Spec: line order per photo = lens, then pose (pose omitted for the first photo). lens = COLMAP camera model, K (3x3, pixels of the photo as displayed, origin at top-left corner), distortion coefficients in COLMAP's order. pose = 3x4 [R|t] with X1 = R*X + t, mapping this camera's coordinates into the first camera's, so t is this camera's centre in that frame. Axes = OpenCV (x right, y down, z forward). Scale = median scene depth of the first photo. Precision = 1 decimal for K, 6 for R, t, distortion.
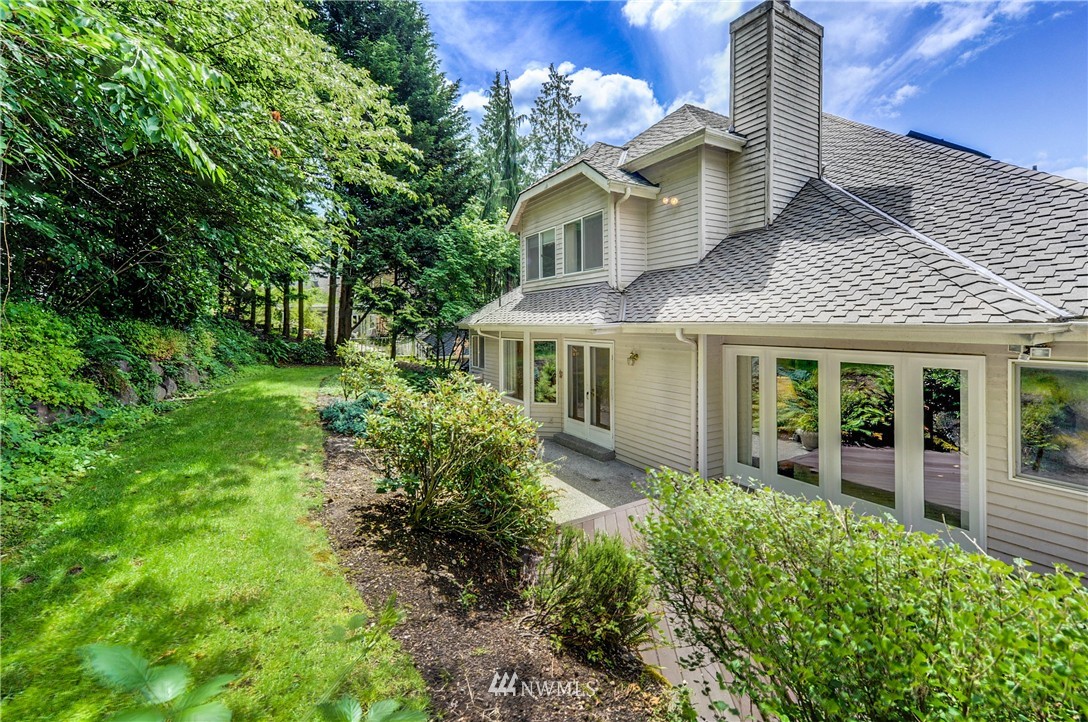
lens RADIAL K [[442.9, 0, 546.7], [0, 442.9, 312.7], [0, 0, 1]] dist [0.000020, 0.000077]
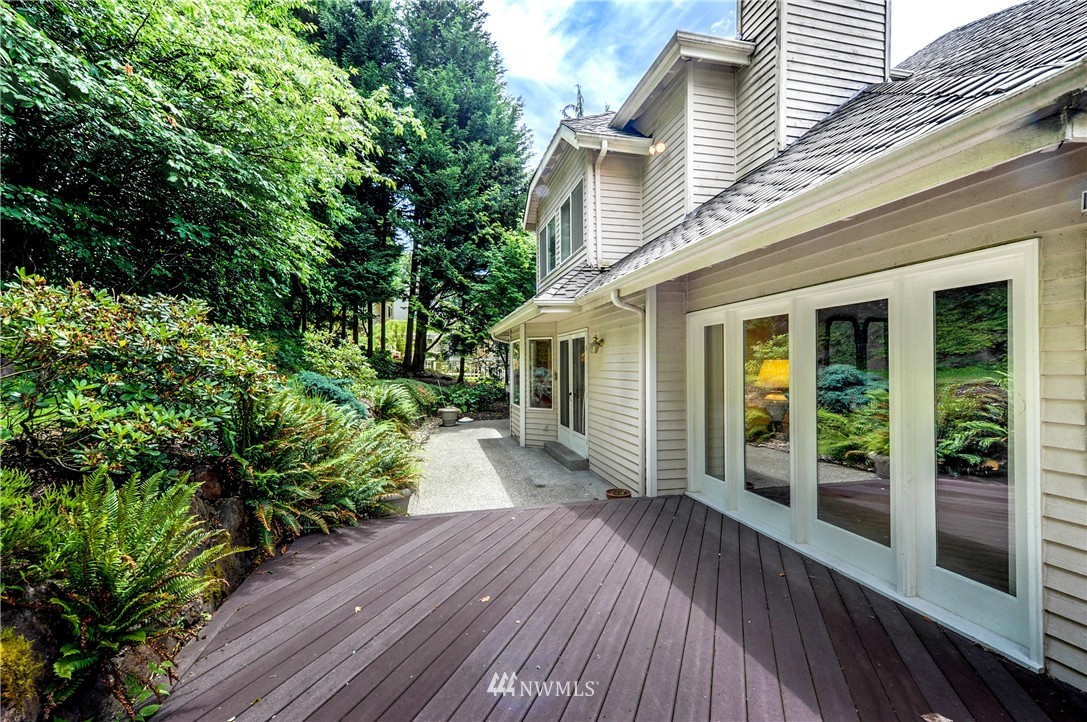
lens RADIAL K [[432.4, 0, 542.5], [0, 432.4, 359.0], [0, 0, 1]] dist [0.002036, 0.000289]
pose [[0.949085, -0.004215, -0.314991, 0.322556], [0.005731, 0.999976, 0.003888, 0.116884], [0.314967, -0.005495, 0.949087, 0.196943]]
